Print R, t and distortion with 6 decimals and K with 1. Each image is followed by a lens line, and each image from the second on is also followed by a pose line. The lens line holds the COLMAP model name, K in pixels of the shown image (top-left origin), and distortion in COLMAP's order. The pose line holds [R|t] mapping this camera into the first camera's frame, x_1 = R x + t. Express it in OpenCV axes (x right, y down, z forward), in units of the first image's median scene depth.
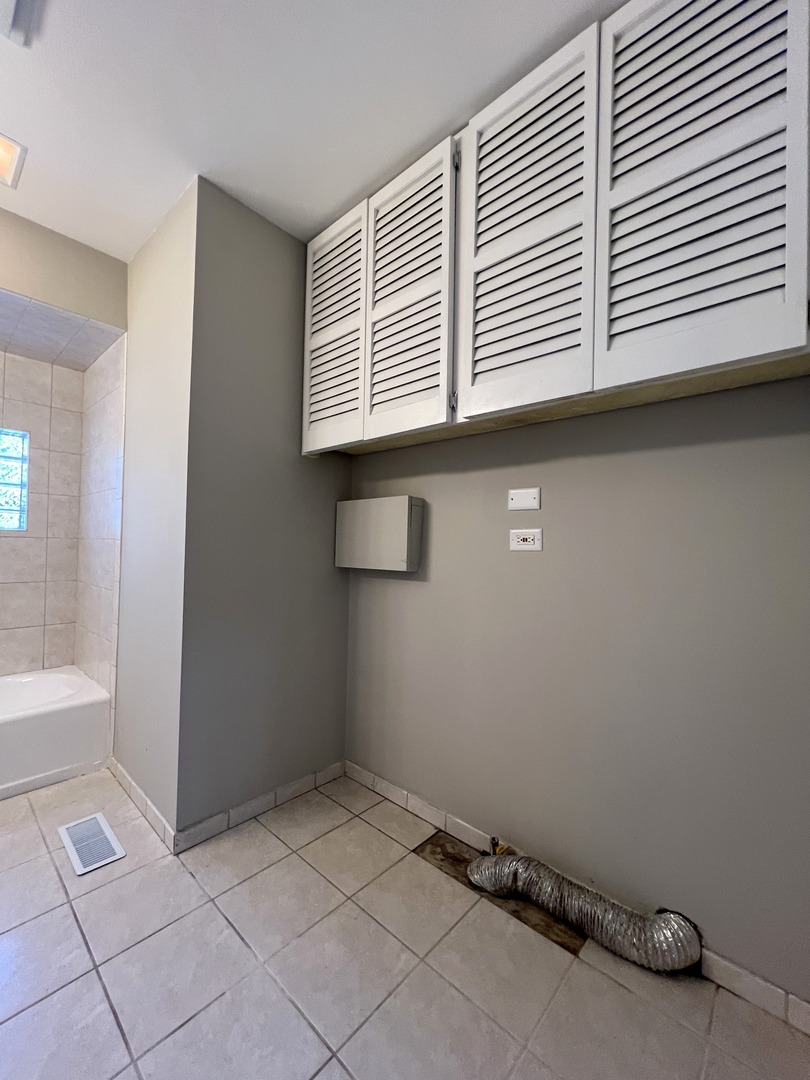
lens RADIAL K [[434.5, 0, 408.6], [0, 434.5, 546.7], [0, 0, 1]] dist [-0.001949, 0.000286]
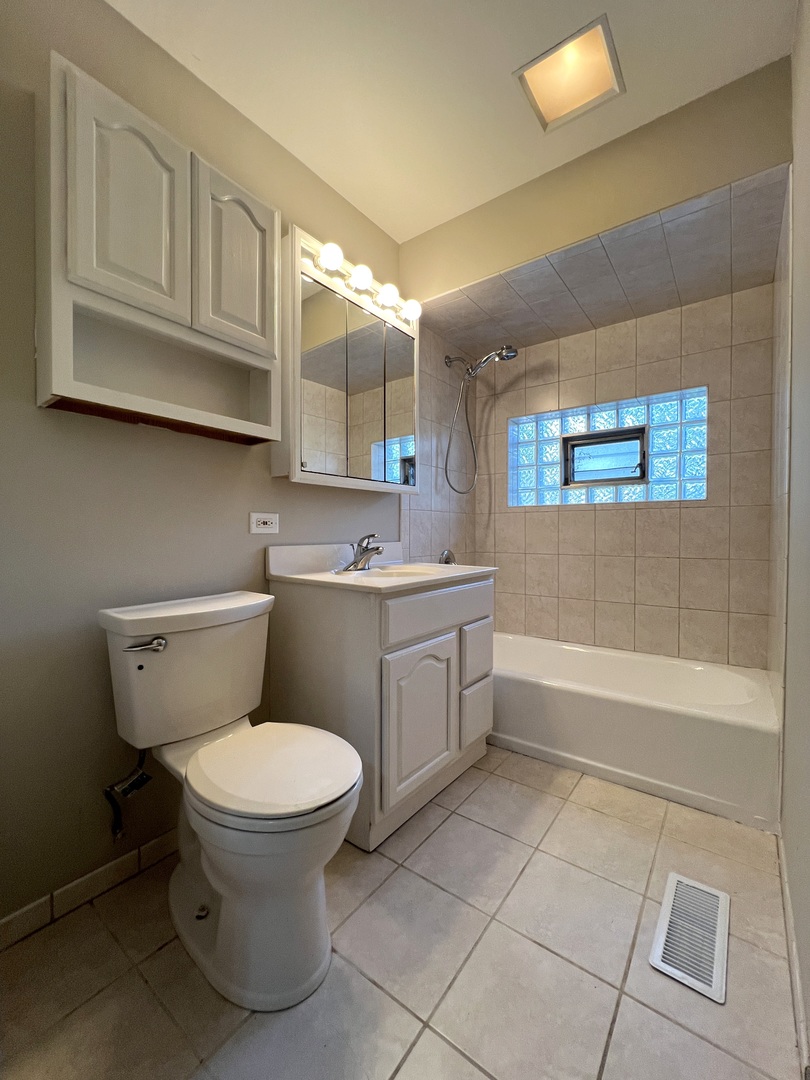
lens RADIAL K [[434.5, 0, 395.5], [0, 434.5, 540.5], [0, 0, 1]] dist [-0.001949, 0.000286]
pose [[0.072103, -0.010368, -0.997343, -0.070245], [0.003561, 0.999942, -0.010138, 0.065641], [0.997391, -0.002820, 0.072136, 0.391380]]
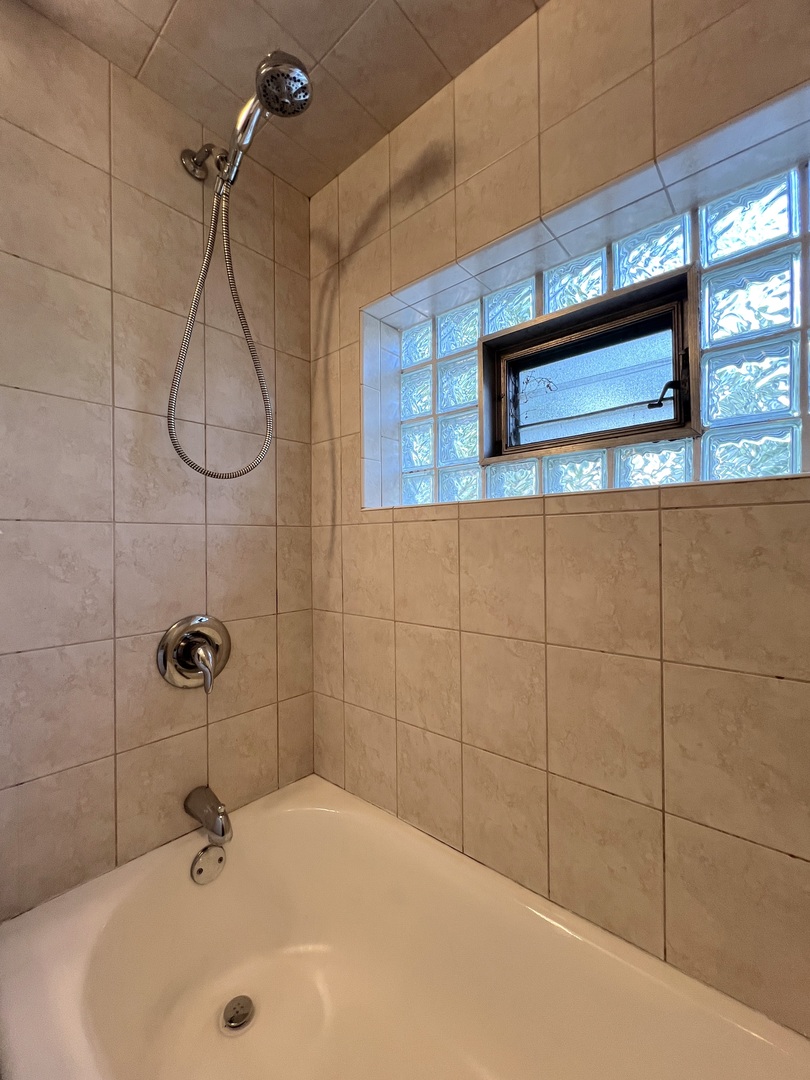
lens RADIAL K [[434.5, 0, 402.2], [0, 434.5, 541.6], [0, 0, 1]] dist [-0.001949, 0.000286]
pose [[-0.001589, -0.031307, -0.999509, -0.774566], [0.010208, 0.999457, -0.031322, 0.012616], [0.999947, -0.010252, -0.001269, 0.870827]]
